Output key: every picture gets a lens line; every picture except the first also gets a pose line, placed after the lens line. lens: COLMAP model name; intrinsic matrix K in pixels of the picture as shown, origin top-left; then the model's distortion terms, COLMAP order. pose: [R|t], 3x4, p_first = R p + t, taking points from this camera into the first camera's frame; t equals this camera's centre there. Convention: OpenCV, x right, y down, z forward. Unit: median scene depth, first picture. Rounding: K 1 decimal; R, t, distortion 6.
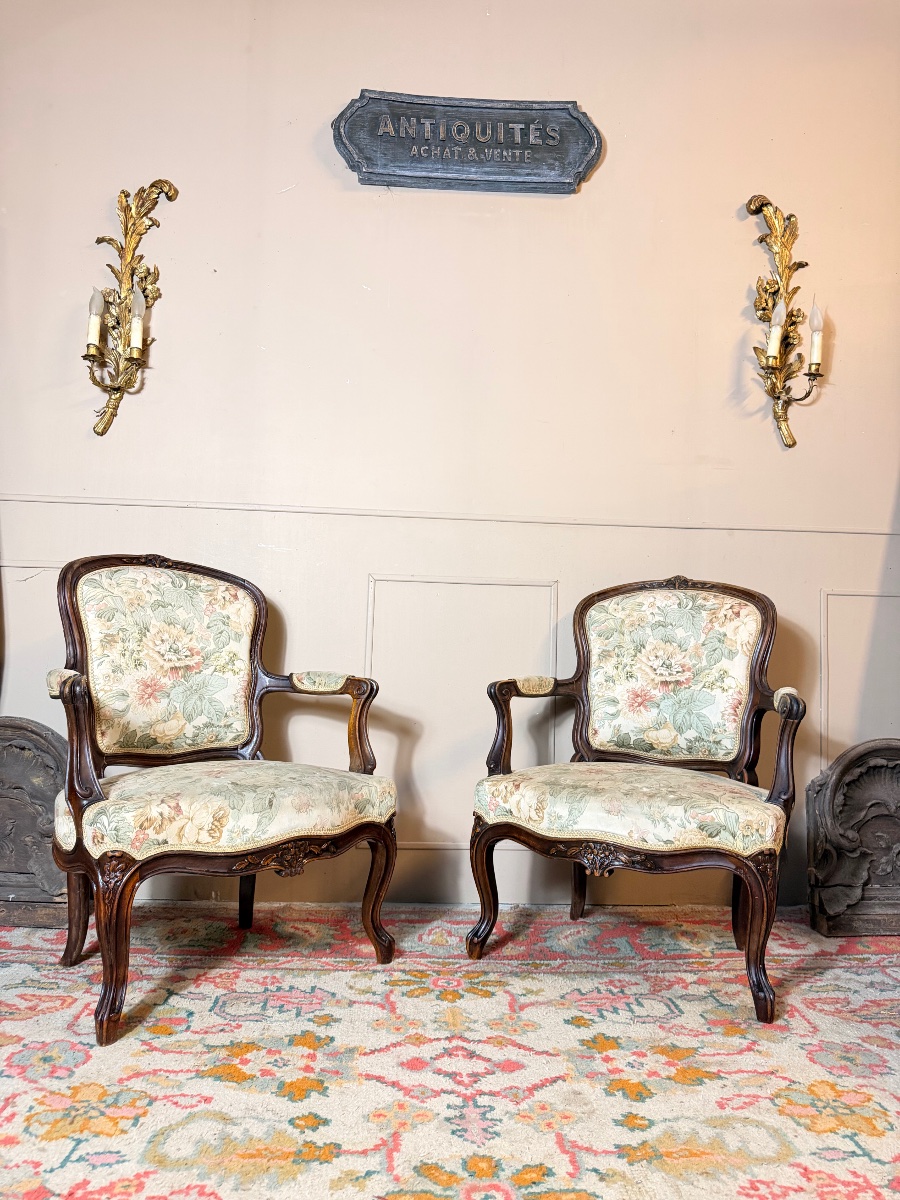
lens RADIAL K [[825.8, 0, 454.1], [0, 825.8, 601.2], [0, 0, 1]] dist [-0.007311, -0.002264]
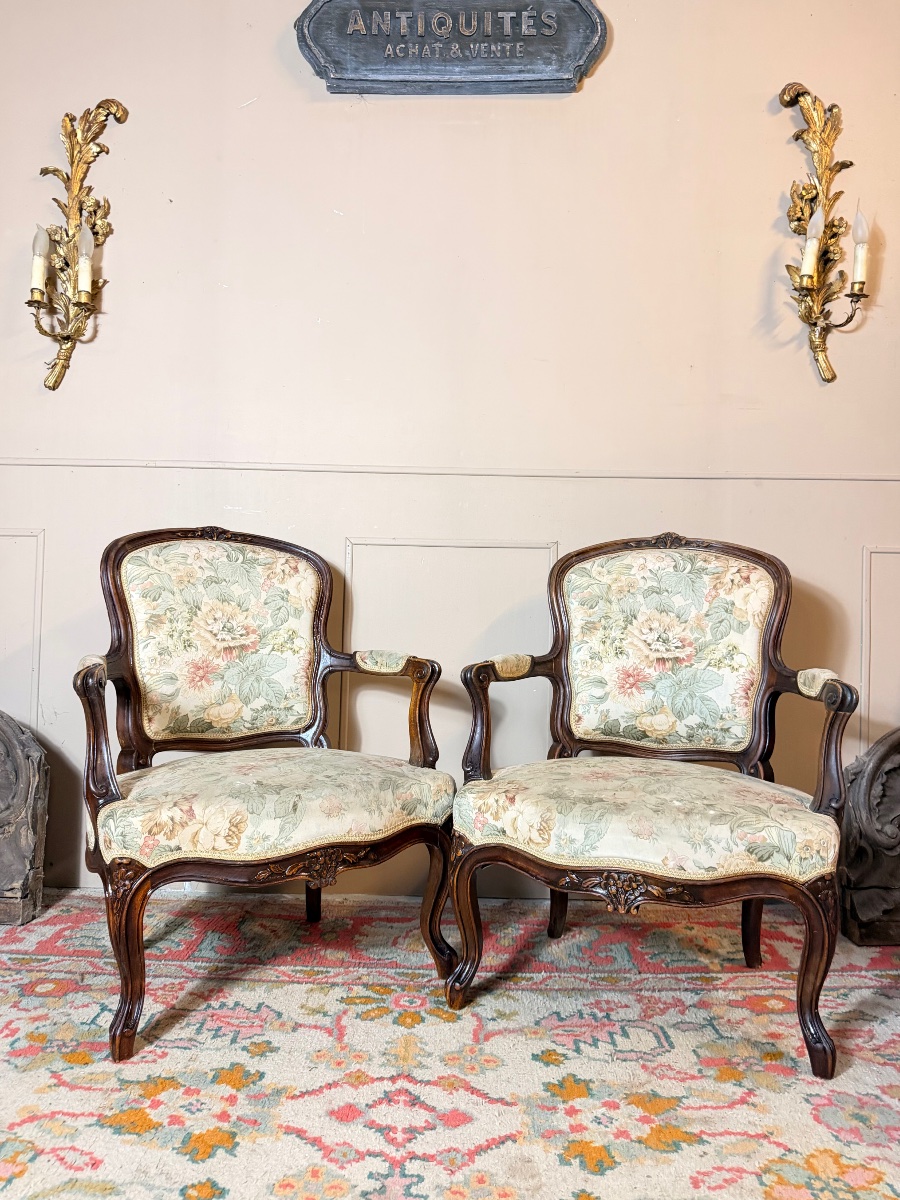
lens RADIAL K [[841.9, 0, 450.2], [0, 841.9, 594.3], [0, 0, 1]] dist [-0.010984, -0.000778]
pose [[0.997475, -0.009715, -0.070349, 0.107600], [0.013682, 0.998330, 0.056124, -0.029208], [0.069686, -0.056945, 0.995942, 0.127339]]
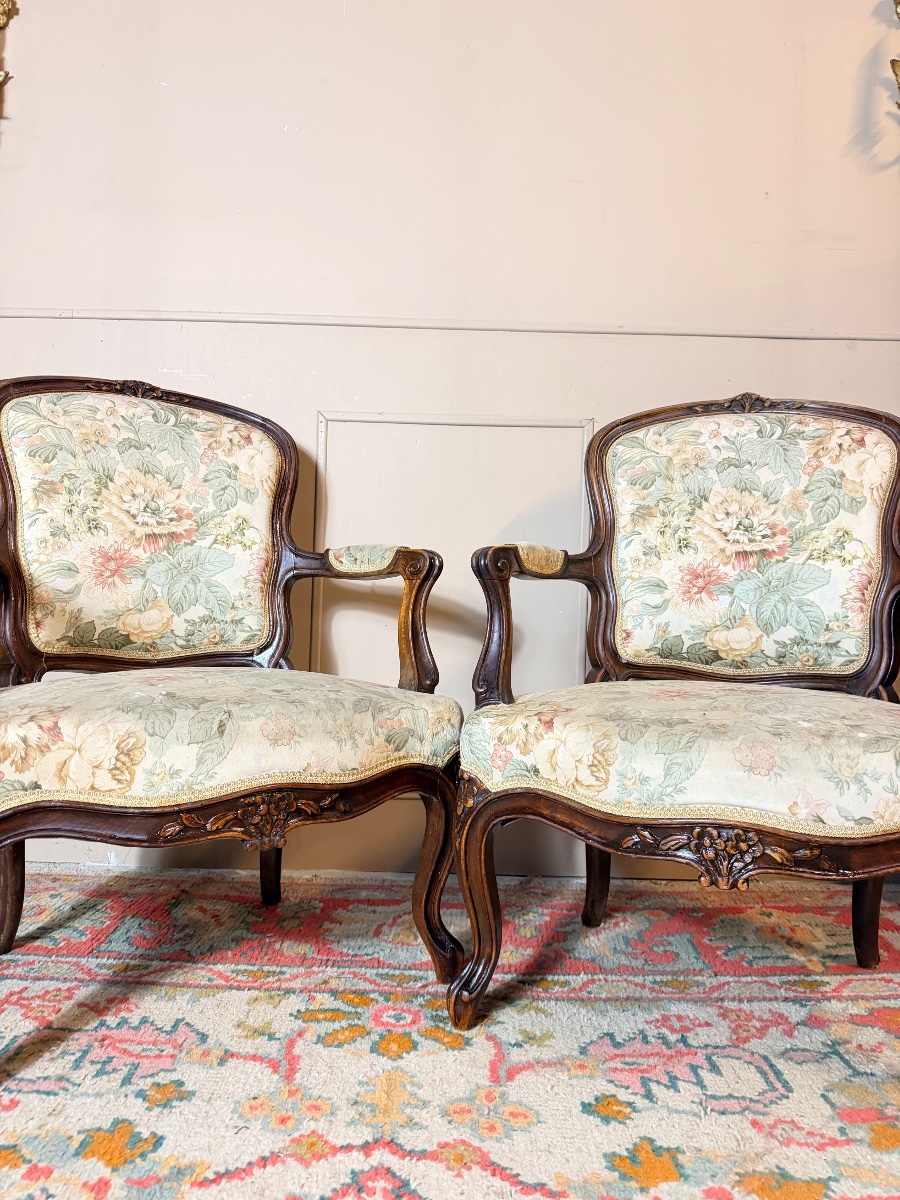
lens RADIAL K [[837.5, 0, 451.8], [0, 837.5, 613.7], [0, 0, 1]] dist [-0.010782, -0.000430]
pose [[0.998061, -0.001033, -0.062230, 0.075236], [0.006494, 0.996132, 0.087624, 0.111413], [0.061899, -0.087859, 0.994208, 0.423798]]
